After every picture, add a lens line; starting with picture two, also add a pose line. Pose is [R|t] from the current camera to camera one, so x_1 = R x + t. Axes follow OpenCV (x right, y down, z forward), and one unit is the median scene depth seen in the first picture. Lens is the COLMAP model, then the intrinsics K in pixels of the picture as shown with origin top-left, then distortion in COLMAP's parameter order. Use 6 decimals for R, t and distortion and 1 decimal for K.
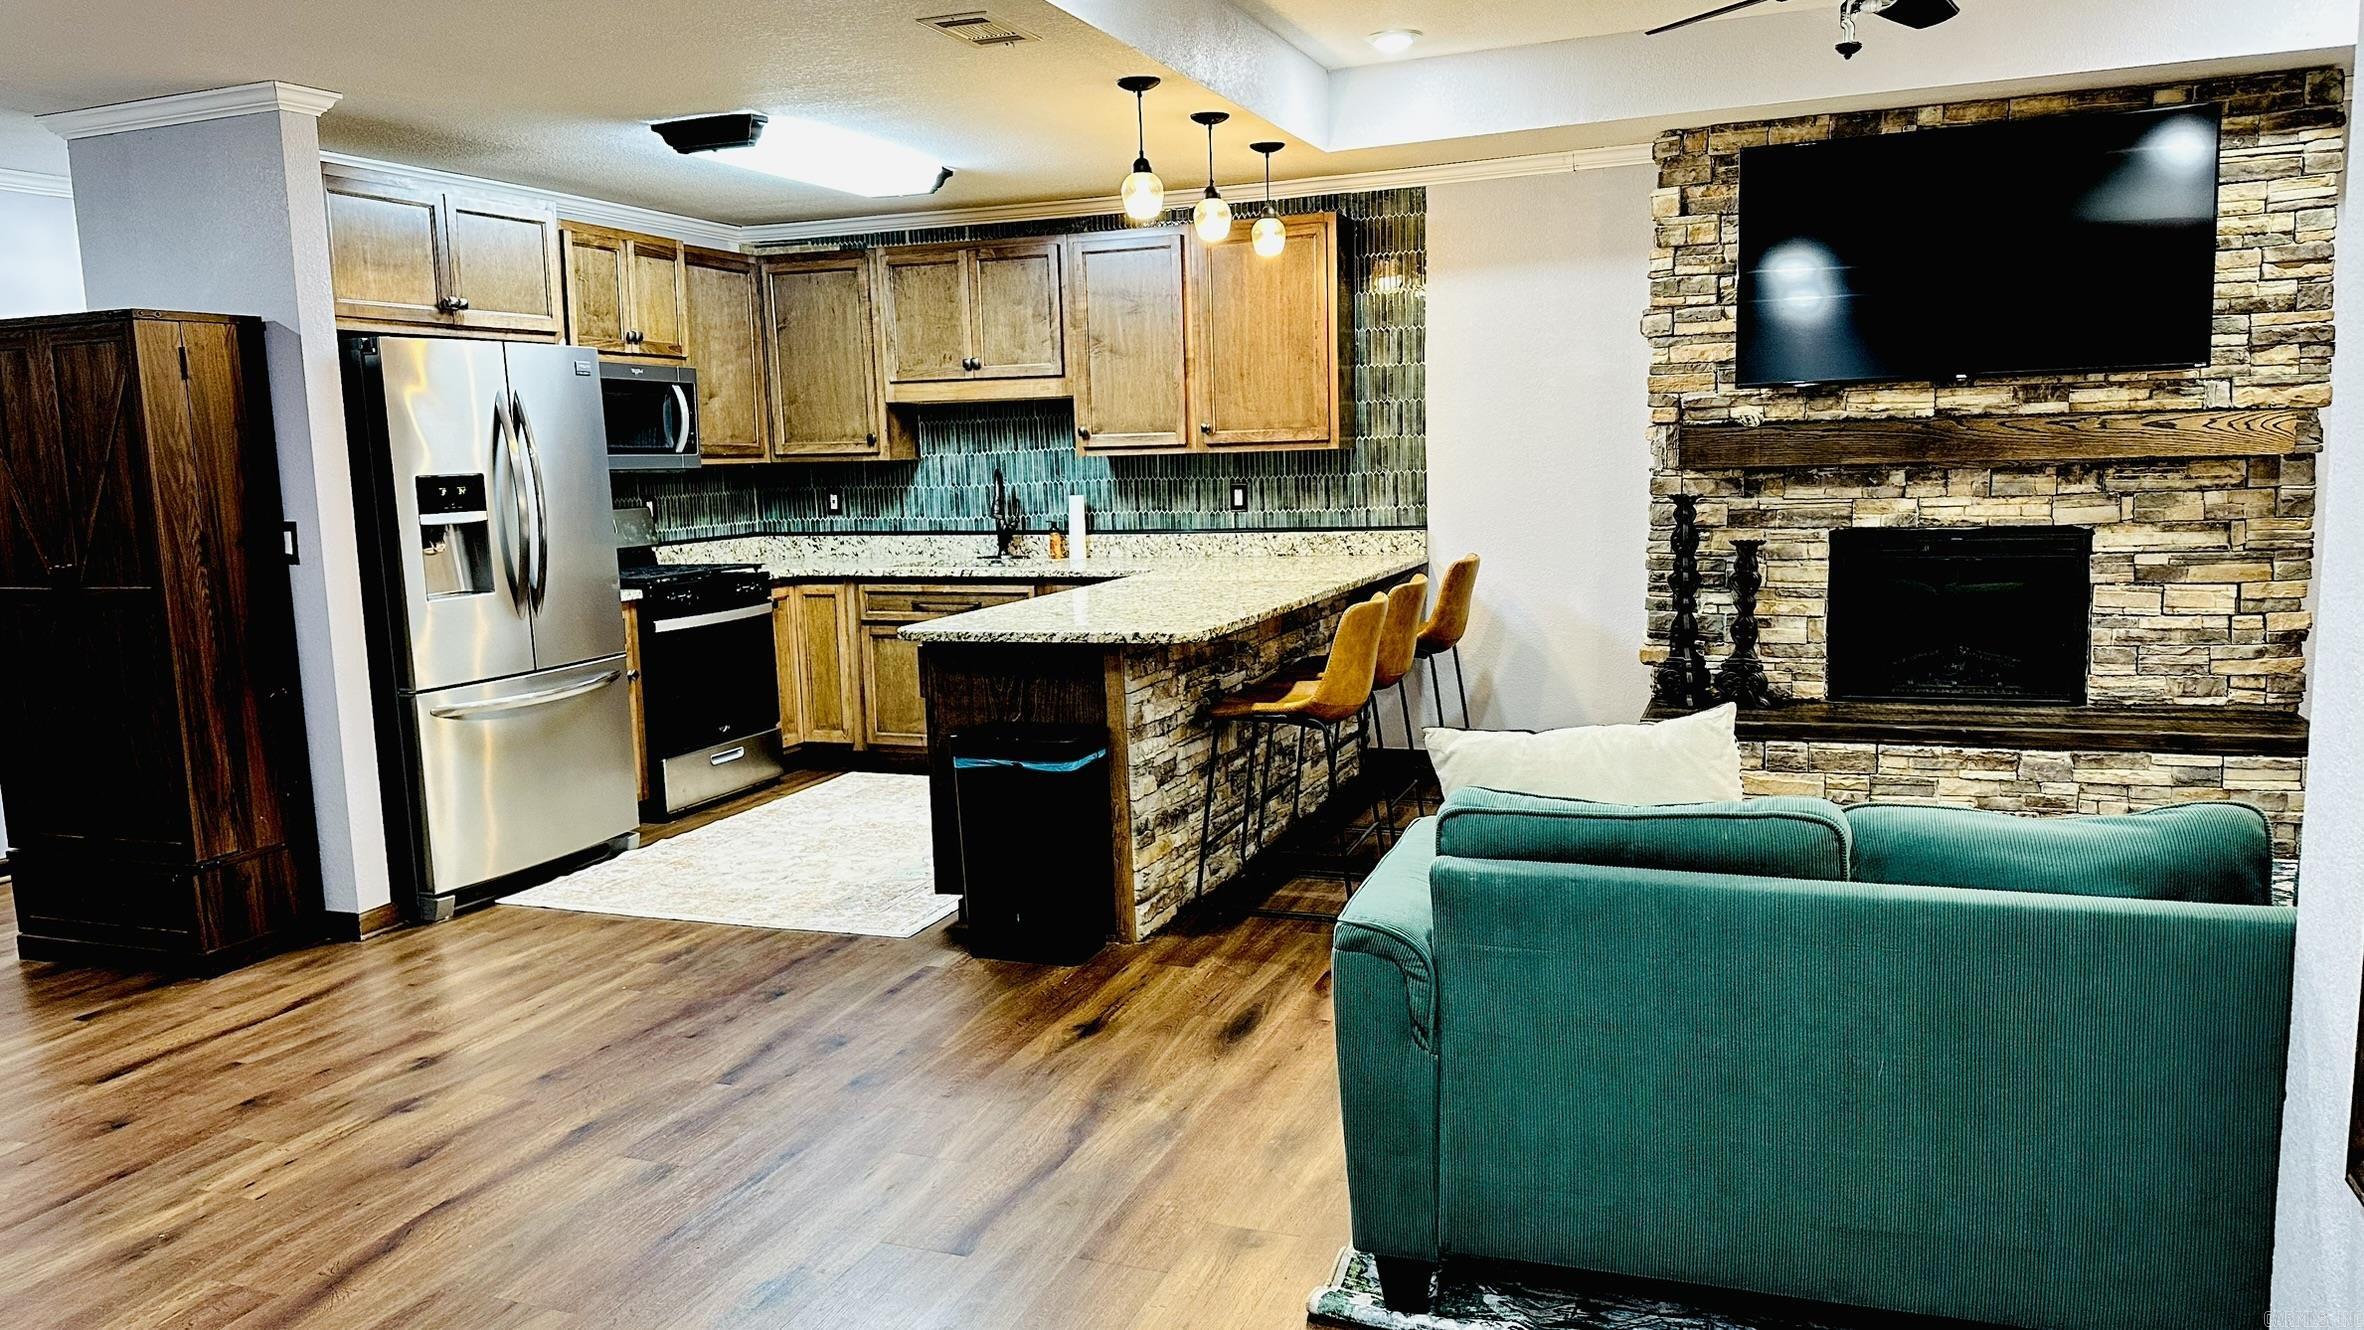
lens RADIAL K [[1624.4, 0, 1207.6], [0, 1624.4, 683.0], [0, 0, 1]] dist [0.057788, -0.056751]
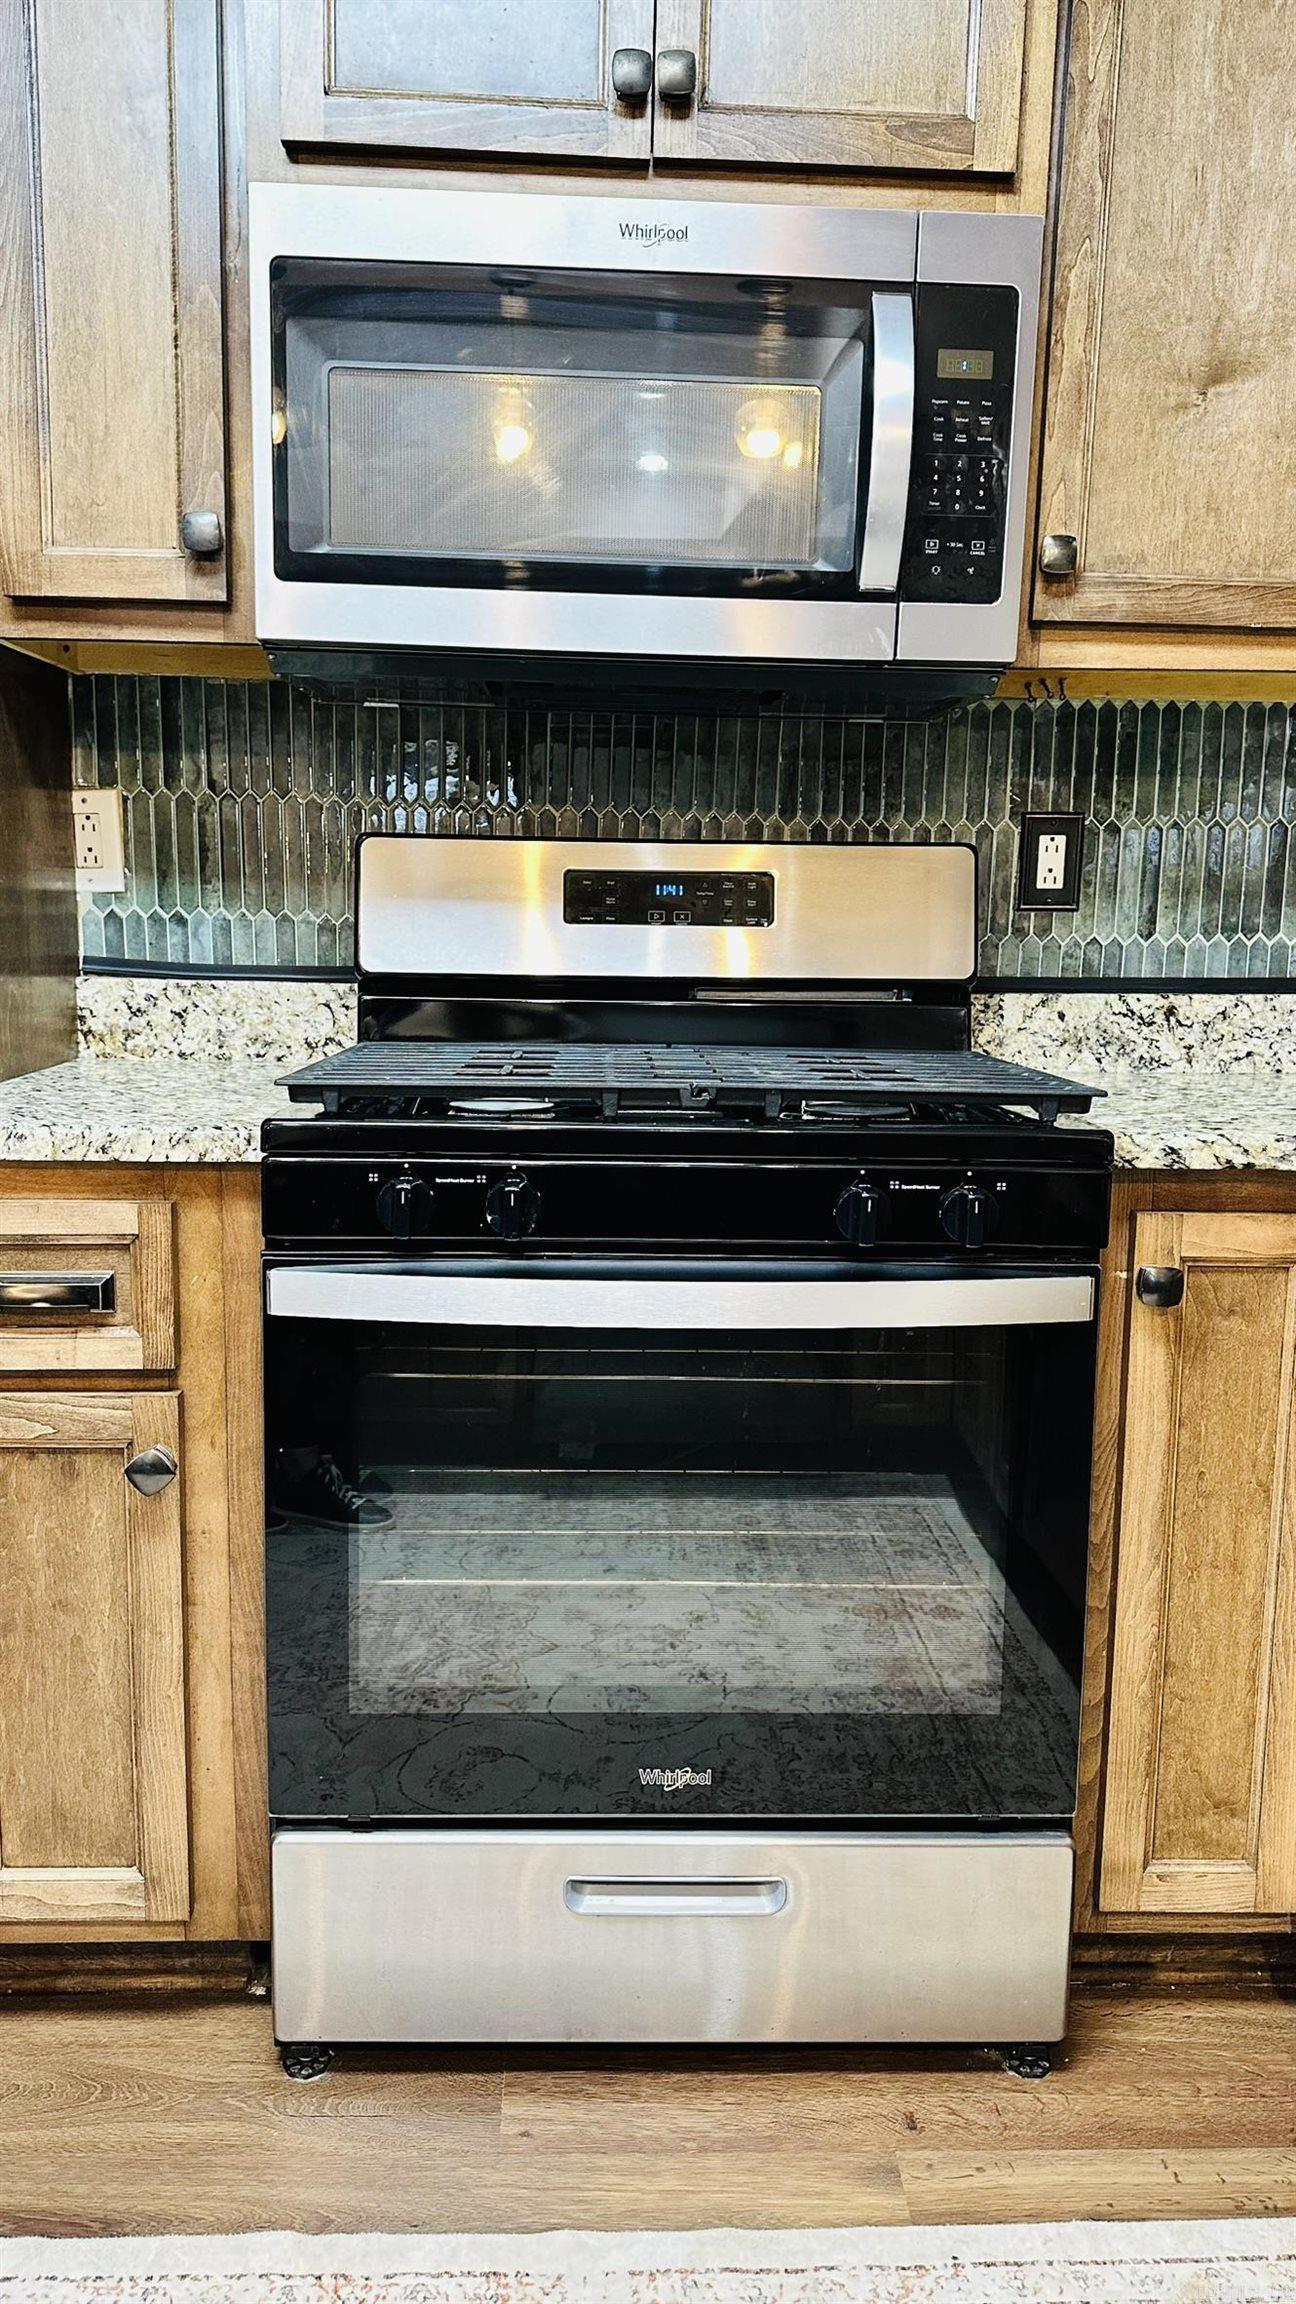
lens RADIAL K [[1583.2, 0, 639.7], [0, 1583.2, 1159.5], [0, 0, 1]] dist [0.057788, -0.056751]
pose [[0.364812, 0.171825, -0.915089, -0.126279], [-0.158640, 0.979924, 0.120756, -0.097844], [0.917467, 0.101117, 0.384746, 1.059724]]
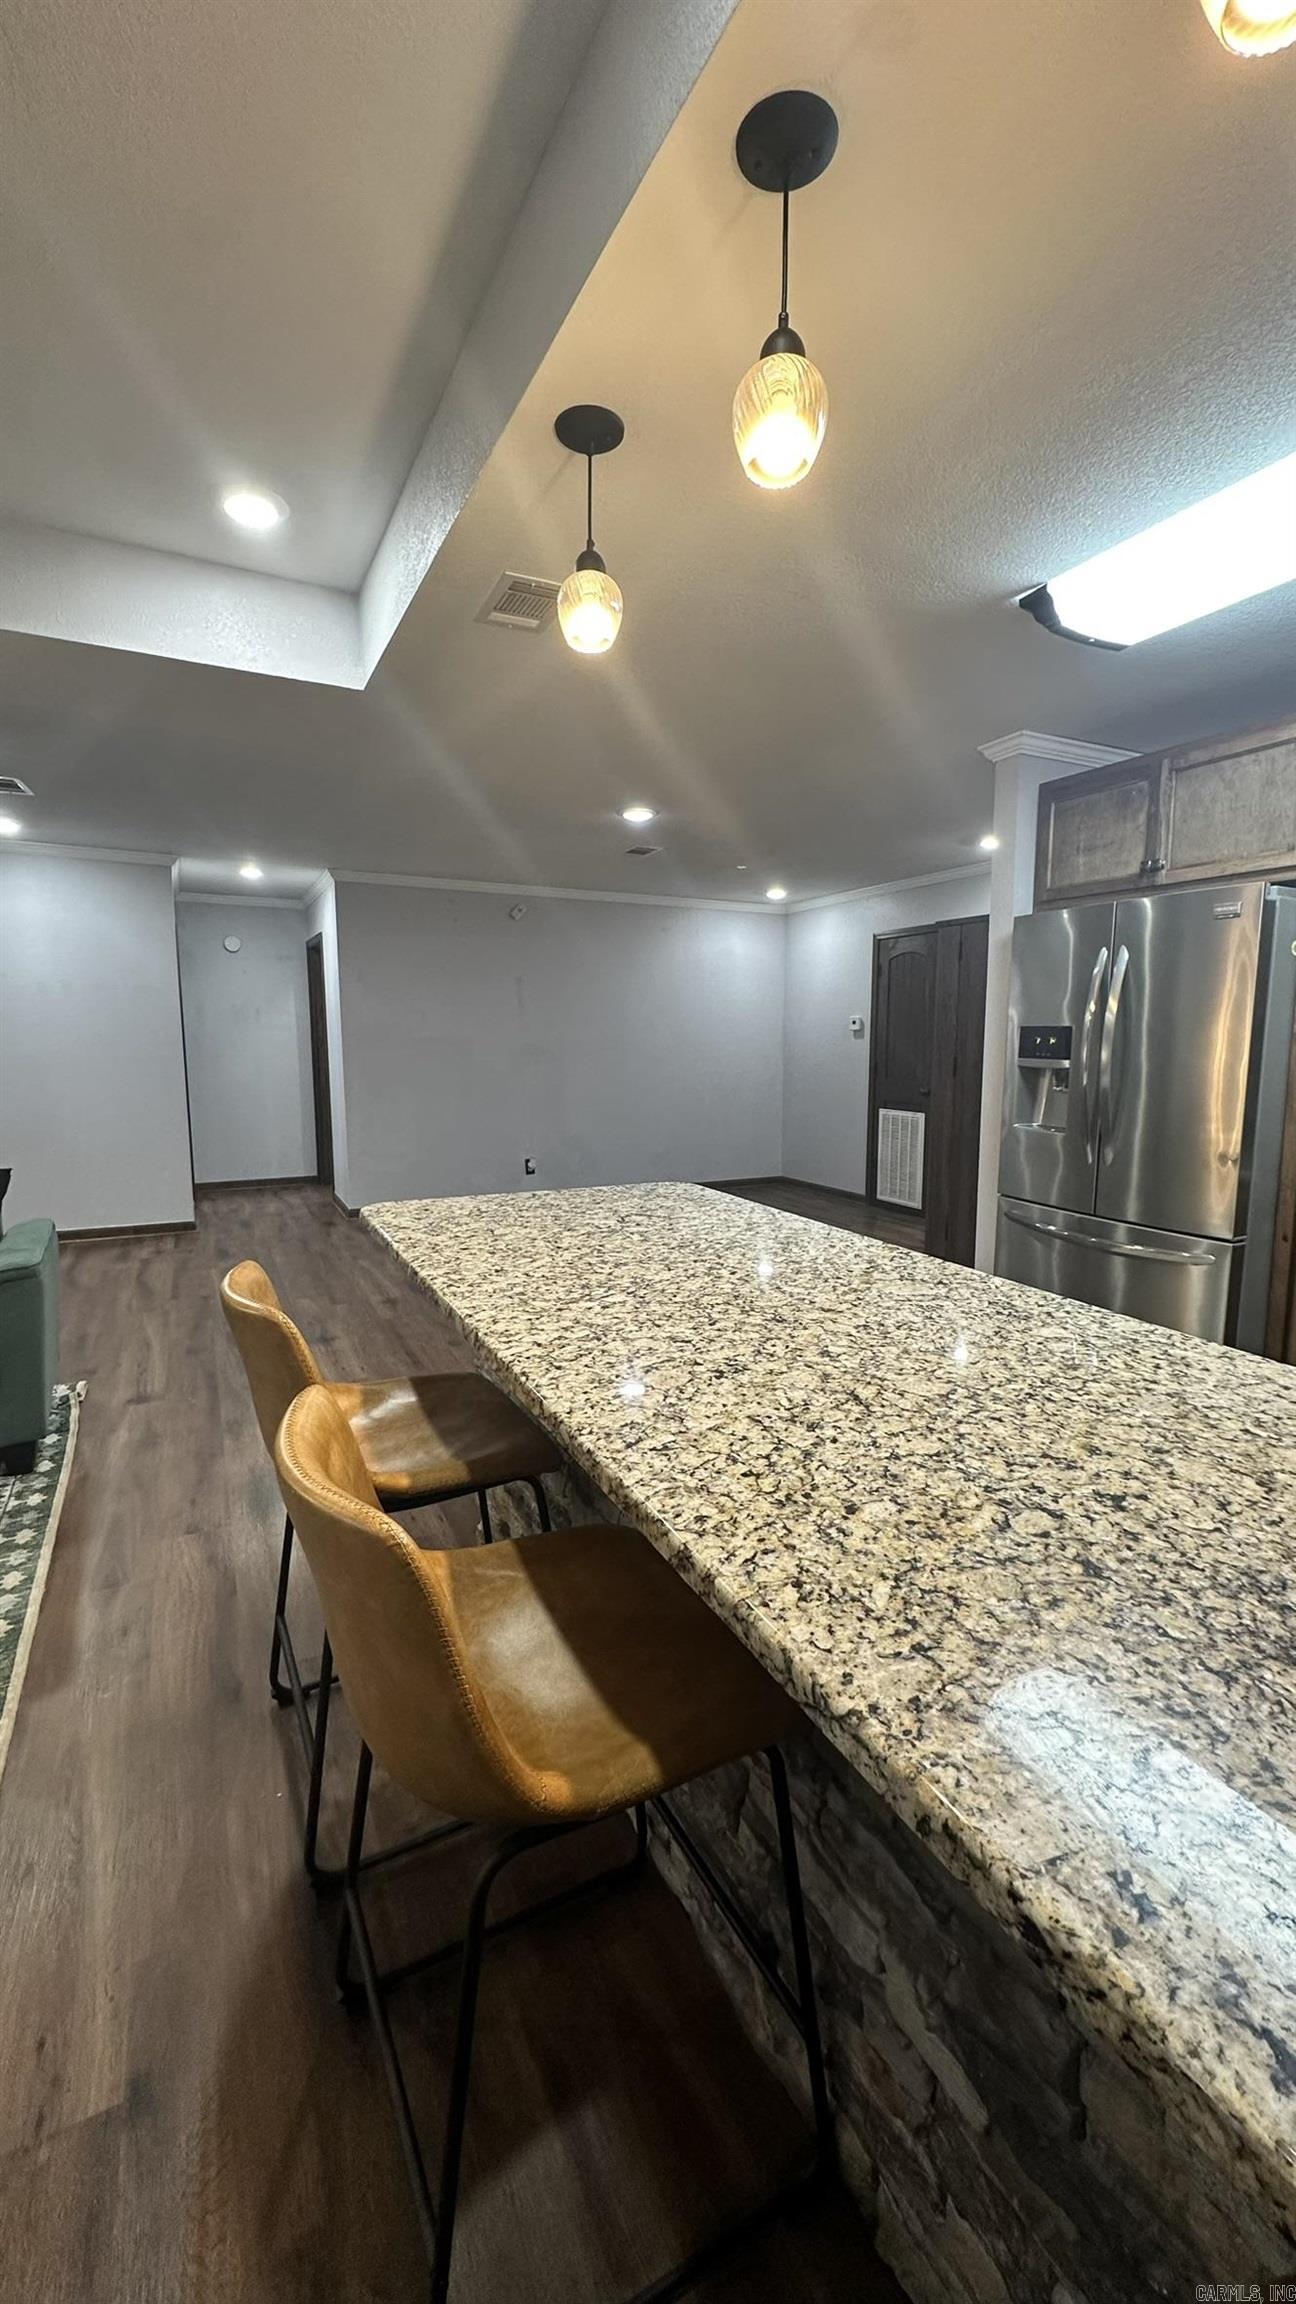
lens RADIAL K [[916.4, 0, 649.2], [0, 916.4, 1151.5], [0, 0, 1]] dist [-0.004992, 0.000372]
pose [[-0.678173, 0.123206, -0.724501, 0.196521], [-0.092317, 0.963755, 0.250307, -0.158952], [0.729081, 0.236635, -0.642218, 1.099099]]
